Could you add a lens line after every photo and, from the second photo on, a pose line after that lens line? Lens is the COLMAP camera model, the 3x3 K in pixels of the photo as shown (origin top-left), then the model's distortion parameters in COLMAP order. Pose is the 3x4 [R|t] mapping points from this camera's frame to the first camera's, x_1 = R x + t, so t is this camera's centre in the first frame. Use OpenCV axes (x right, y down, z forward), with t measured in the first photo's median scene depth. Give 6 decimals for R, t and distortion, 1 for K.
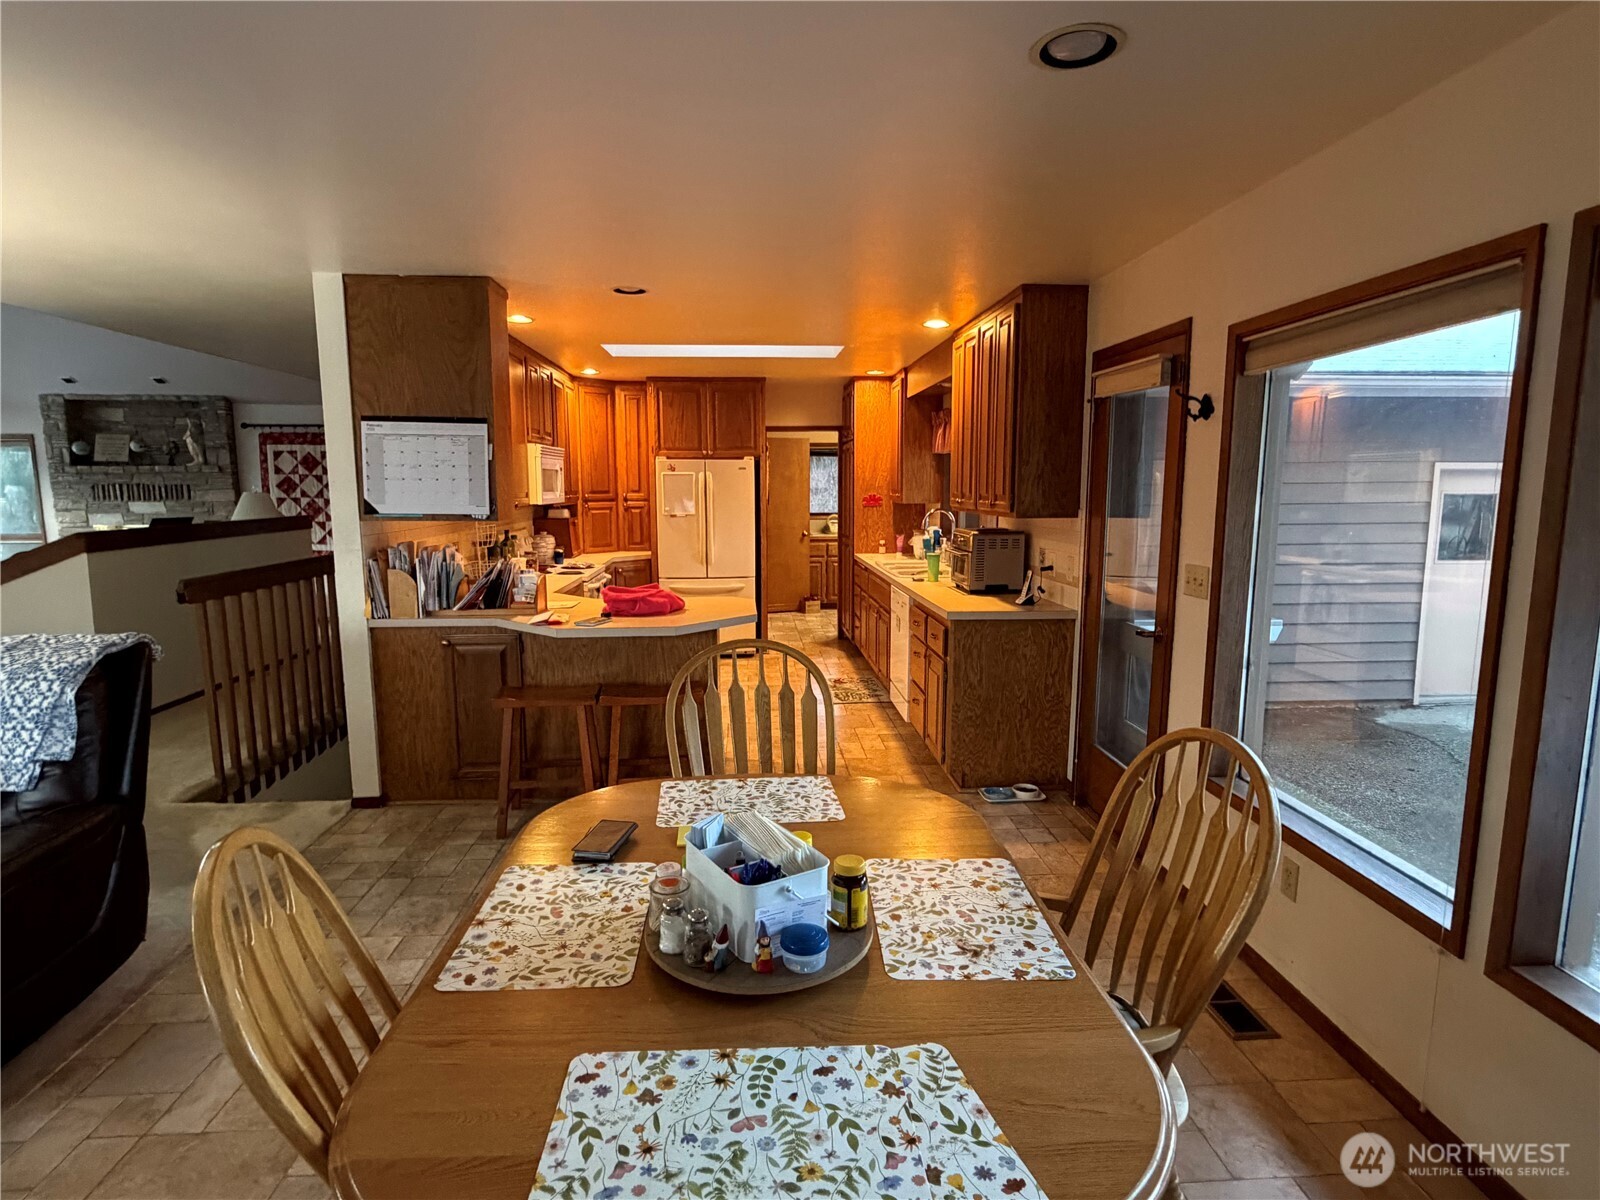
lens RADIAL K [[864.7, 0, 800.8], [0, 864.7, 611.4], [0, 0, 1]] dist [0.000919, -0.002960]
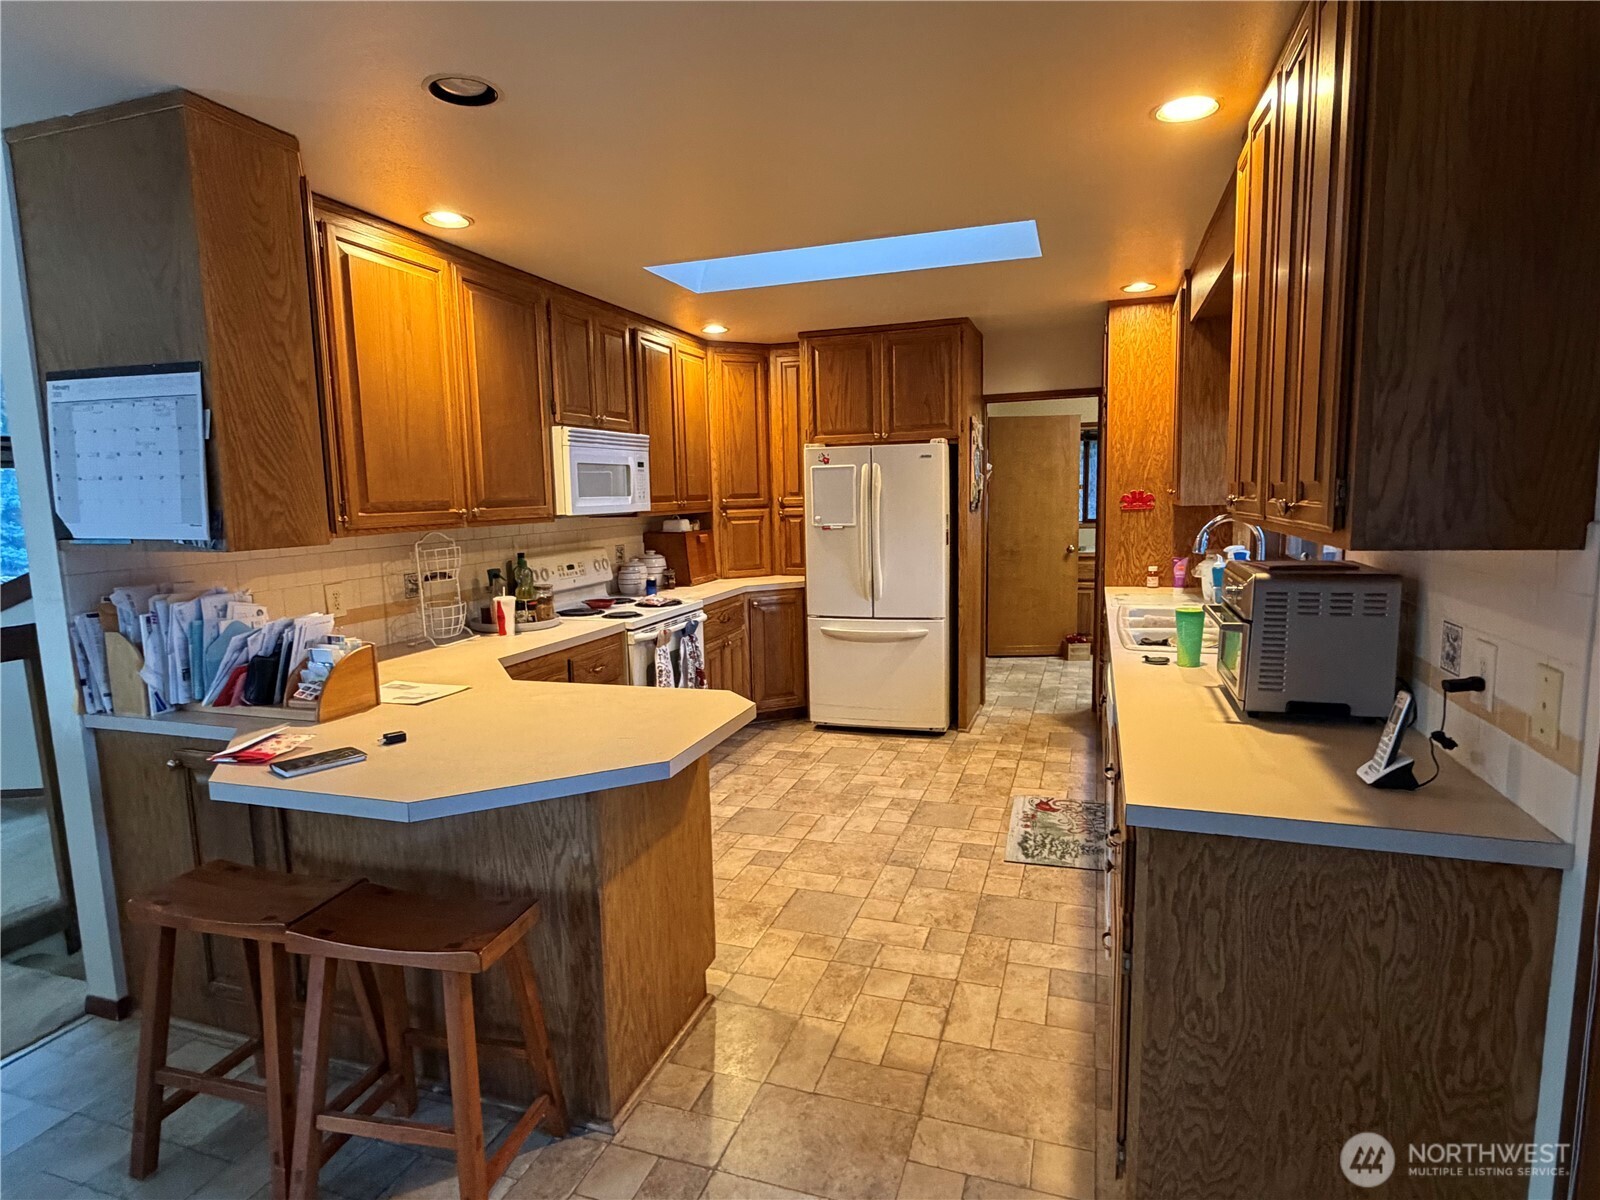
lens RADIAL K [[864.7, 0, 805.1], [0, 864.7, 605.3], [0, 0, 1]] dist [0.000919, -0.002960]
pose [[0.923848, 0.030213, -0.381566, 0.193795], [-0.034419, 0.999399, -0.004201, -0.082941], [0.381209, 0.017014, 0.924332, 0.650270]]
